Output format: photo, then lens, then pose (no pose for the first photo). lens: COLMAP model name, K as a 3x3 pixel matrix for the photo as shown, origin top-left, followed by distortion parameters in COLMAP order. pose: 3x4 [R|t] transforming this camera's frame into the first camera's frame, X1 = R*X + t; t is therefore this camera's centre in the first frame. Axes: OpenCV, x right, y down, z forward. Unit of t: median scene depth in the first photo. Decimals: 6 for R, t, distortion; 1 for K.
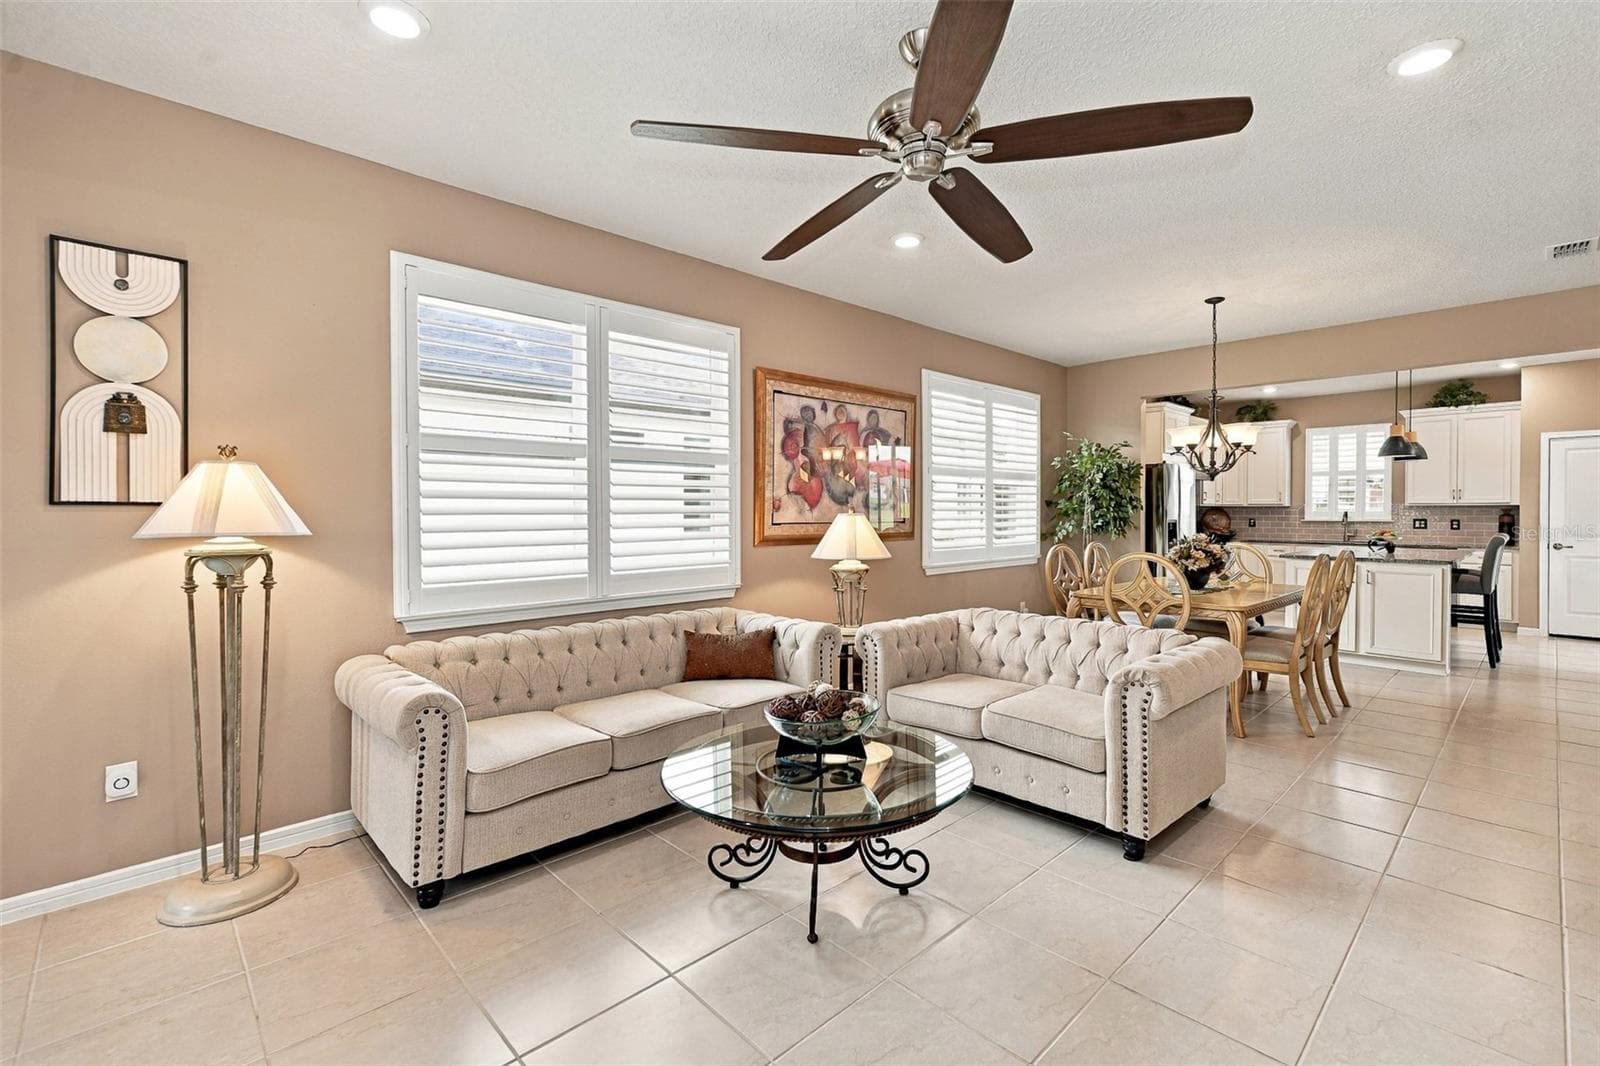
lens RADIAL K [[712.1, 0, 800.0], [0, 712.1, 533.0], [0, 0, 1]] dist [-0.000573, -0.000570]
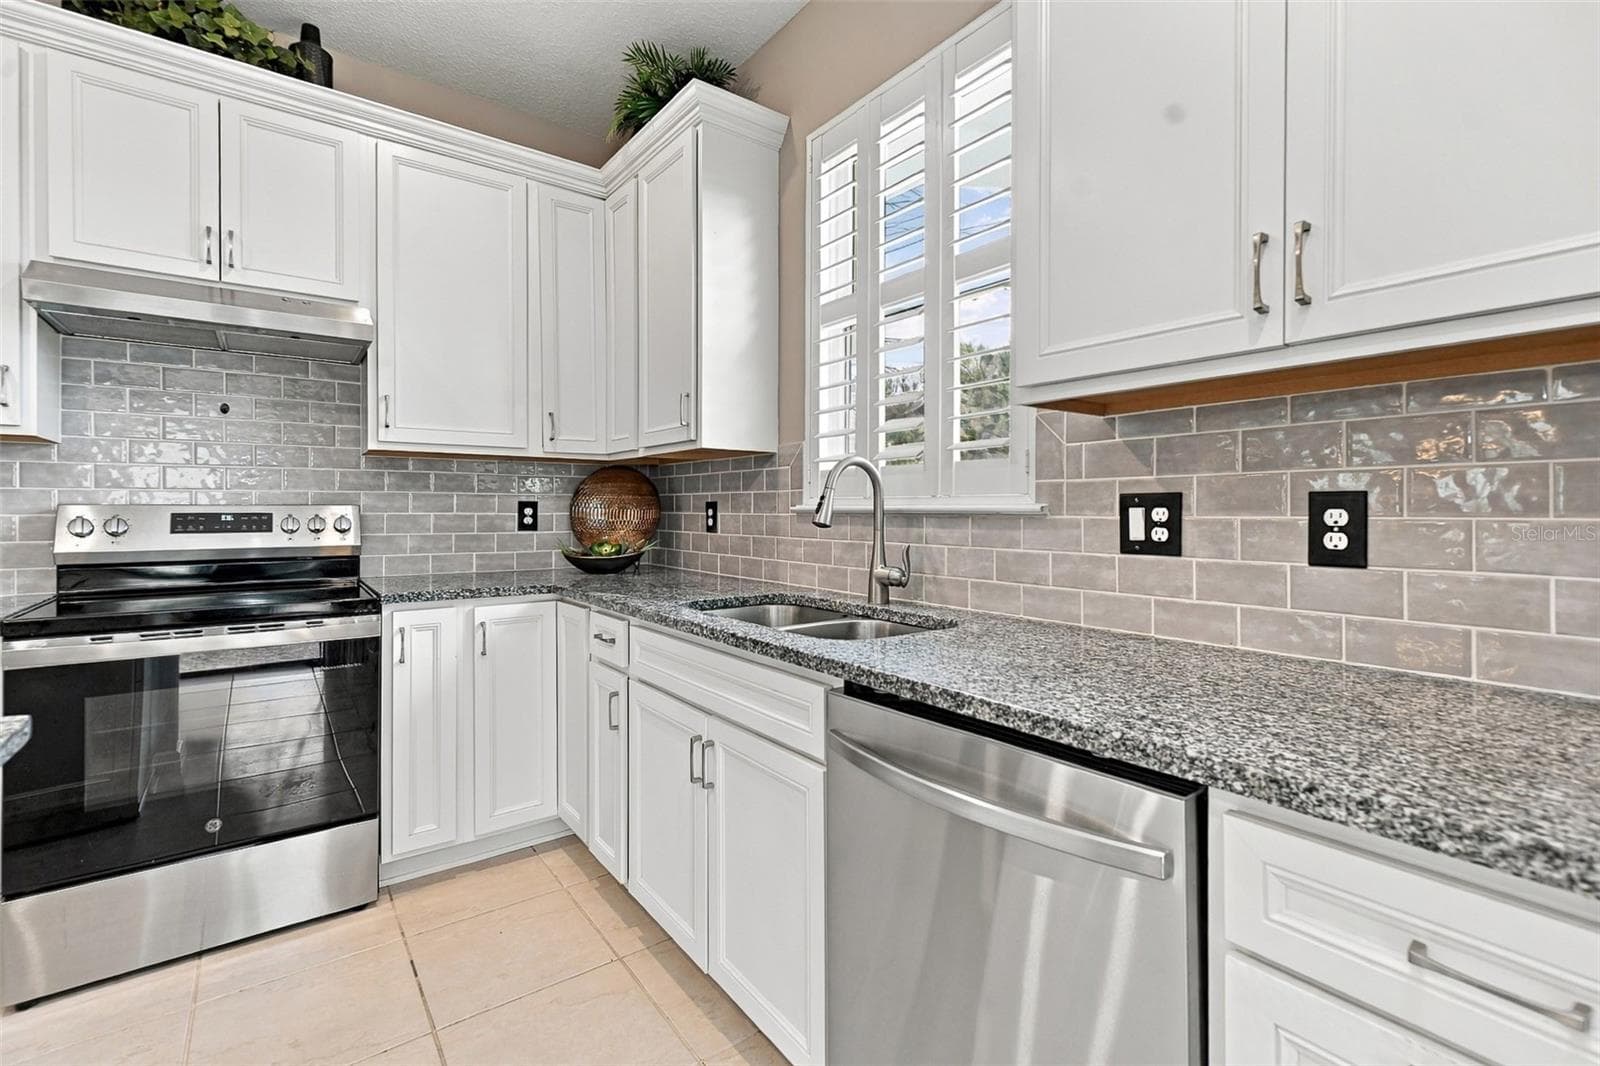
lens RADIAL K [[716.5, 0, 819.2], [0, 716.5, 525.4], [0, 0, 1]] dist [0.001958, 0.000126]
pose [[0.994815, -0.002146, -0.101683, 0.889557], [0.002307, 0.999996, 0.001467, -0.013907], [0.101680, -0.001694, 0.994816, 0.906105]]
